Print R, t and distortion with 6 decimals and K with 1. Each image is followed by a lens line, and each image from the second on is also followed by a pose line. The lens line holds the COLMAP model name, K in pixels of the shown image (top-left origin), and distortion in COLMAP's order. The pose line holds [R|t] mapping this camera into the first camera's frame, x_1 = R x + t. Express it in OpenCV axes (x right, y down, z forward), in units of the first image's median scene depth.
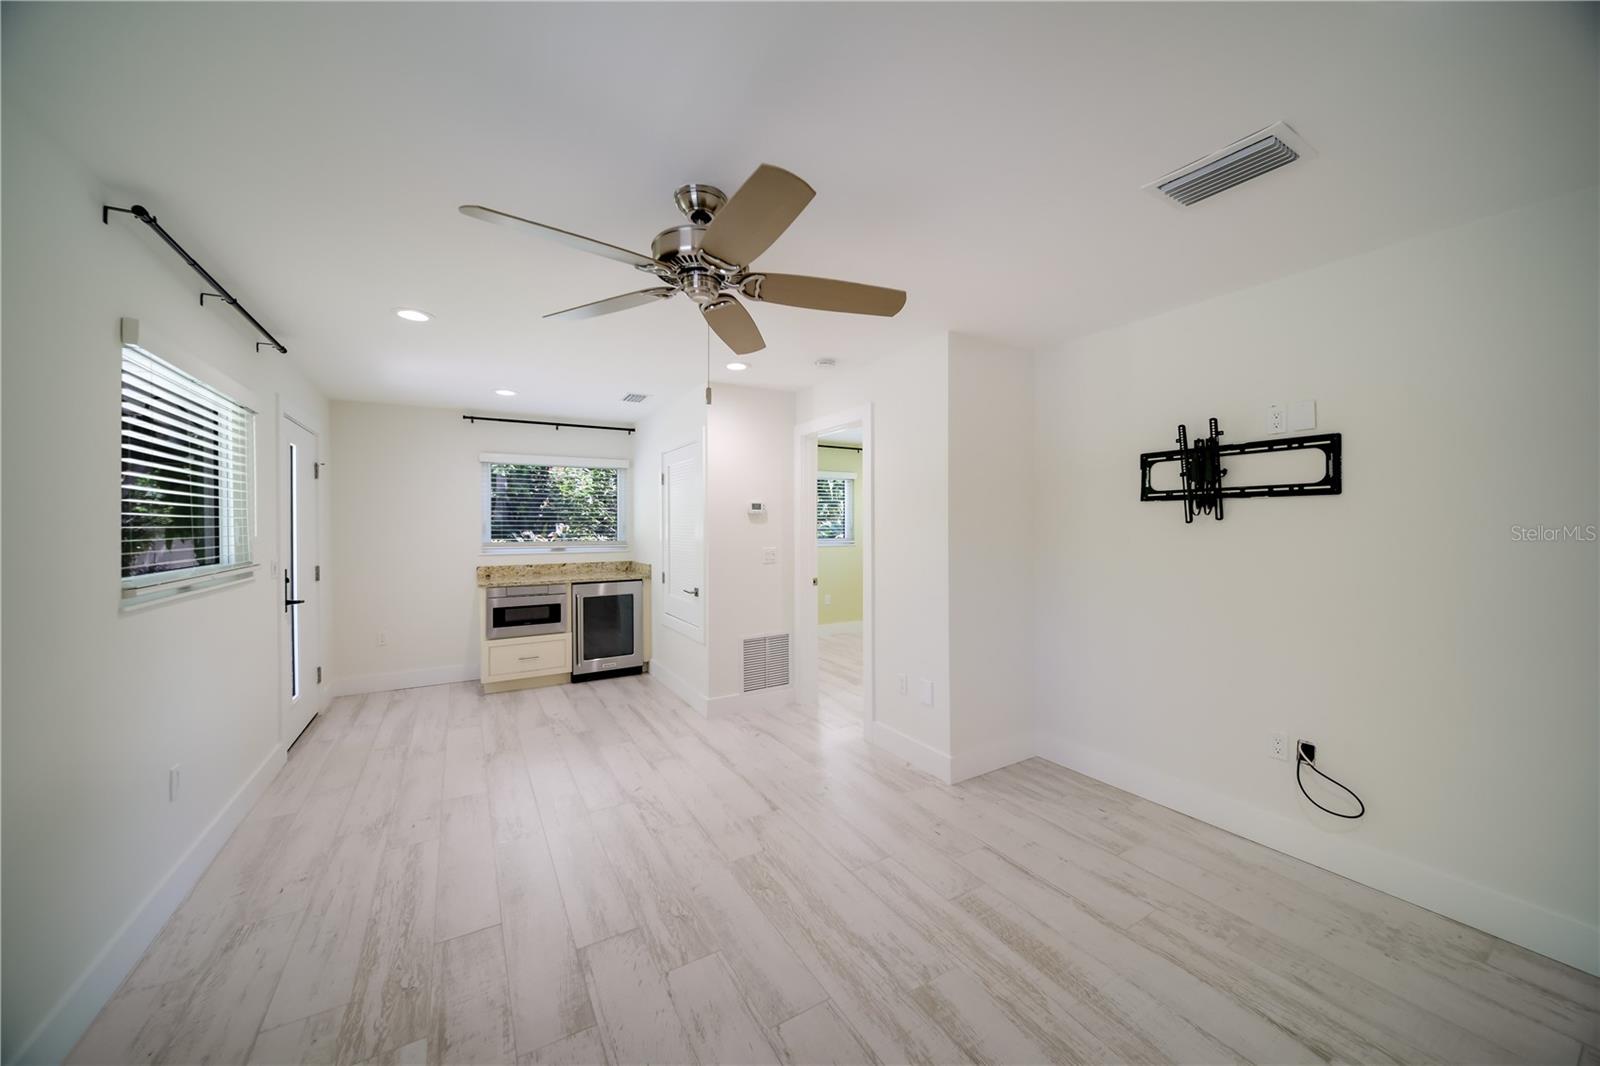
lens RADIAL K [[562.3, 0, 798.6], [0, 562.3, 528.1], [0, 0, 1]] dist [0.011801, -0.009211]
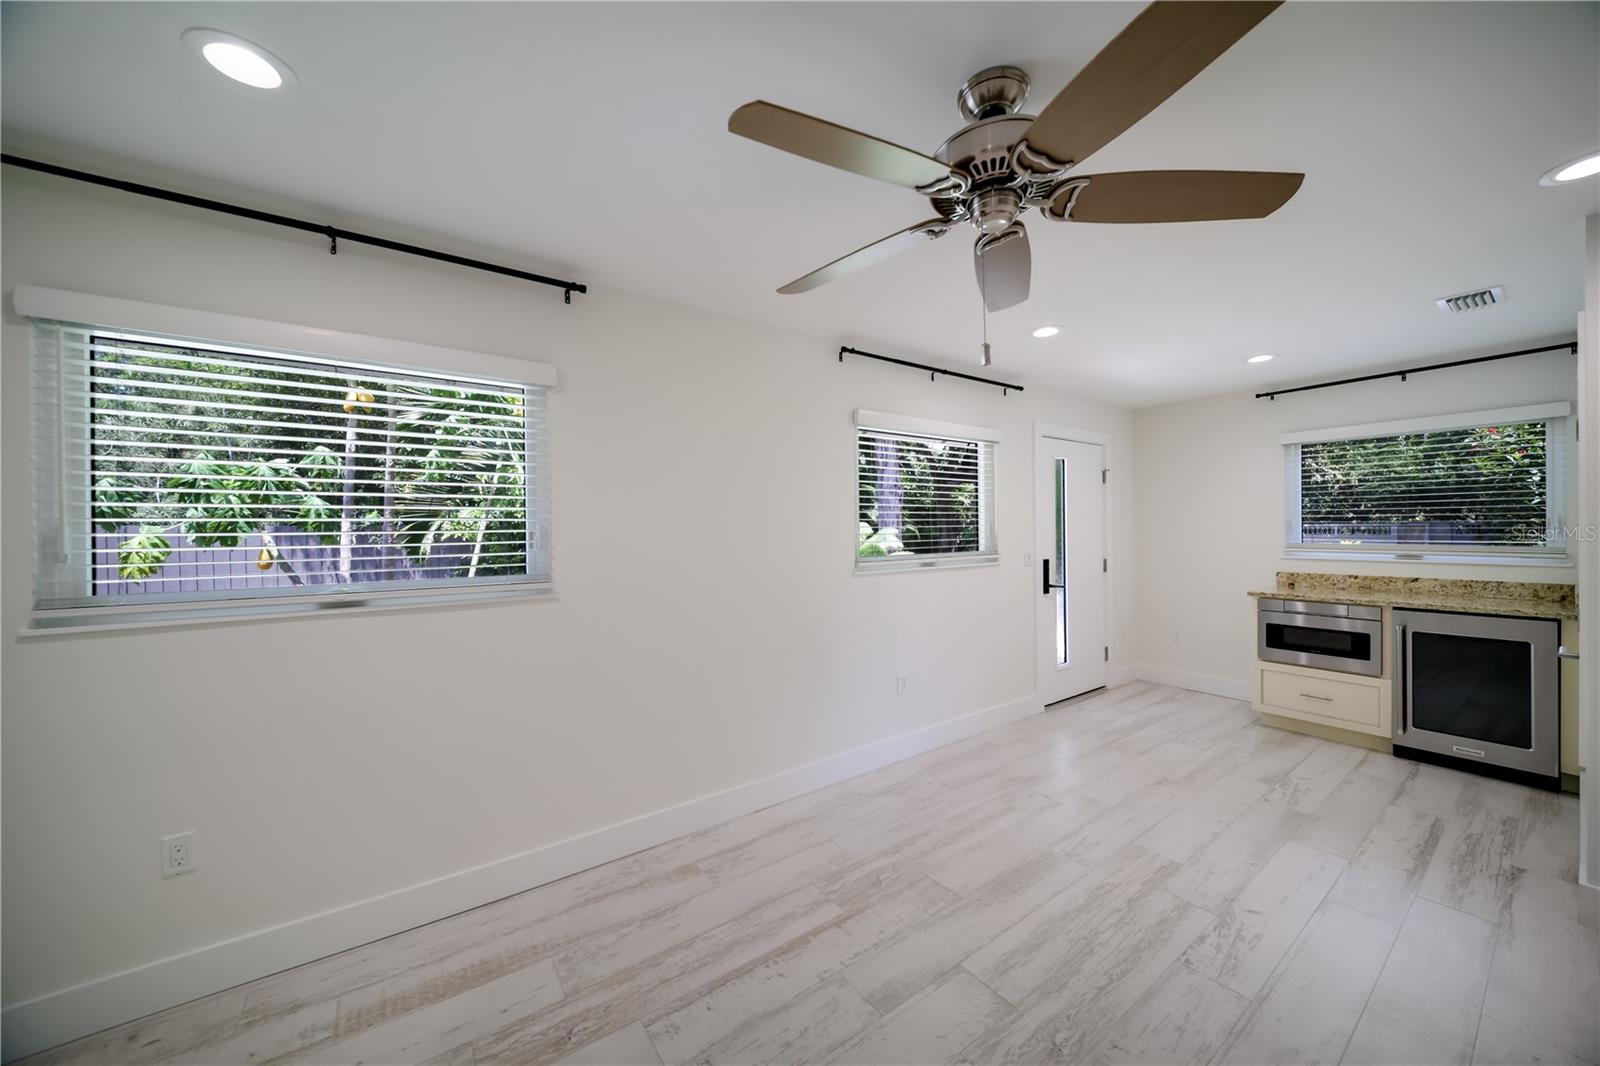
lens RADIAL K [[570.1, 0, 816.6], [0, 570.1, 526.4], [0, 0, 1]] dist [-0.000585, -0.000257]
pose [[0.098724, -0.002149, -0.995113, 0.289094], [0.003399, 0.999993, -0.001822, 0.000085], [0.995109, -0.003203, 0.098731, 0.347187]]
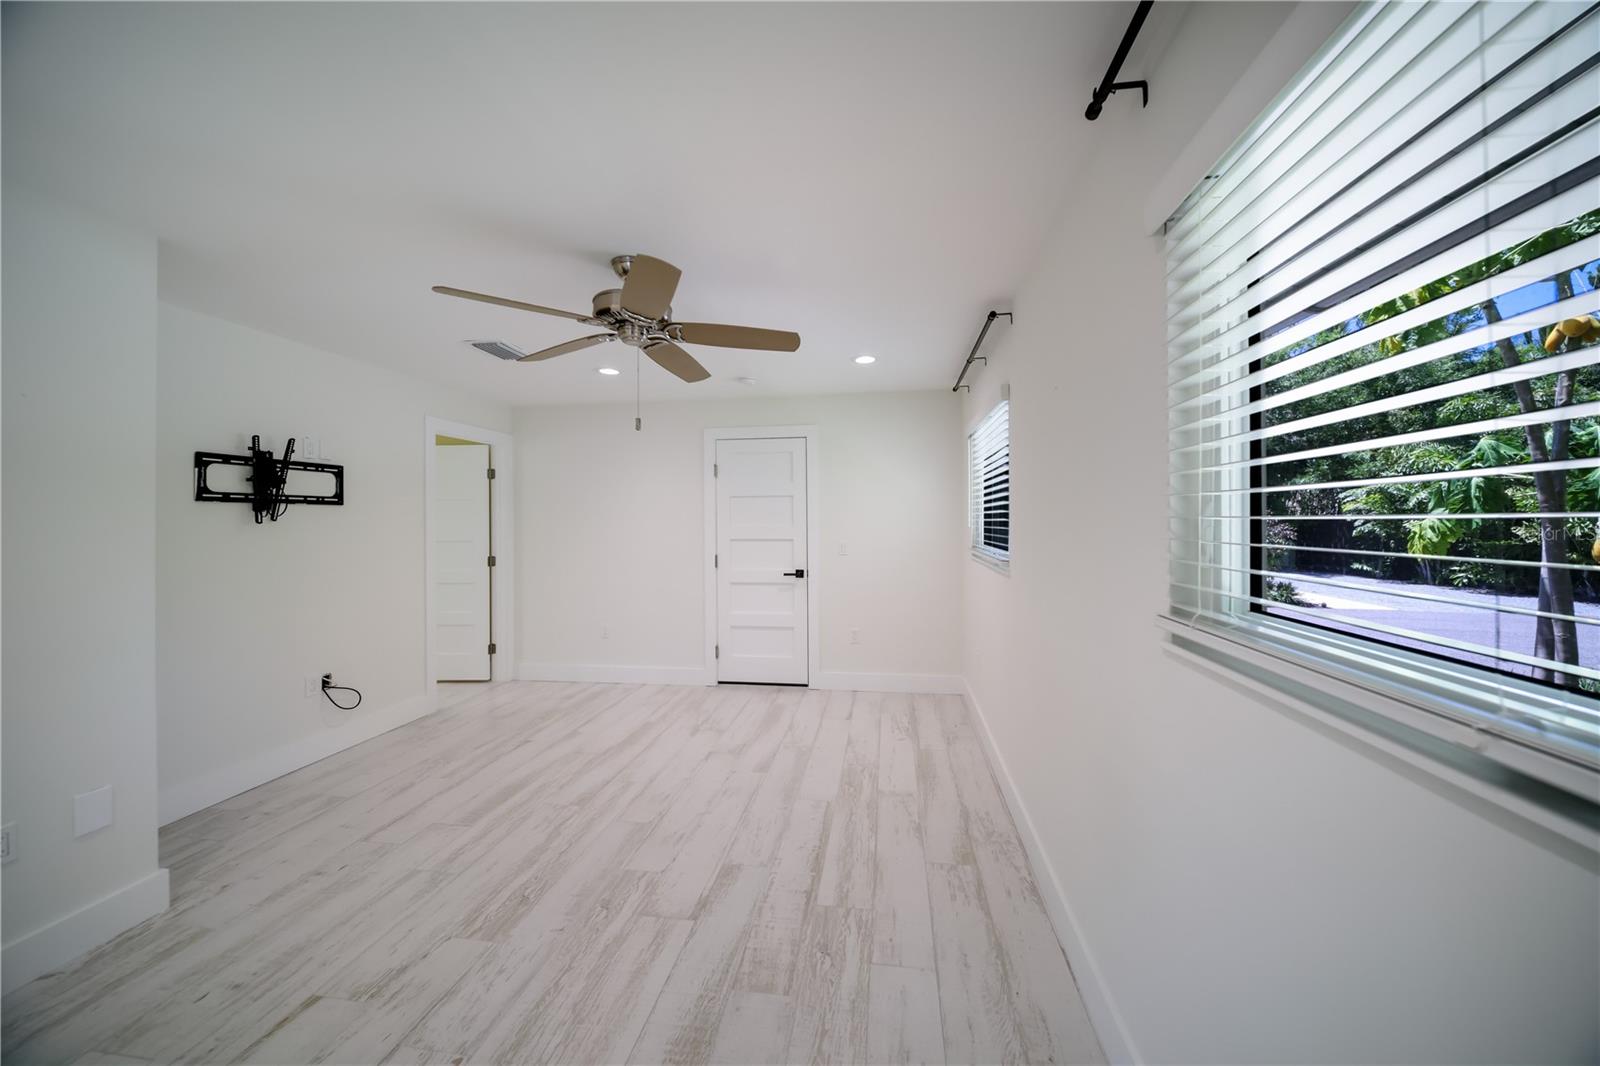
lens RADIAL K [[562.3, 0, 798.6], [0, 562.3, 528.1], [0, 0, 1]] dist [0.011801, -0.009211]
pose [[-0.765296, 0.000975, 0.643678, -0.639596], [0.014283, 0.999778, 0.015467, -0.001459], [-0.643520, 0.021031, -0.765140, 0.873317]]
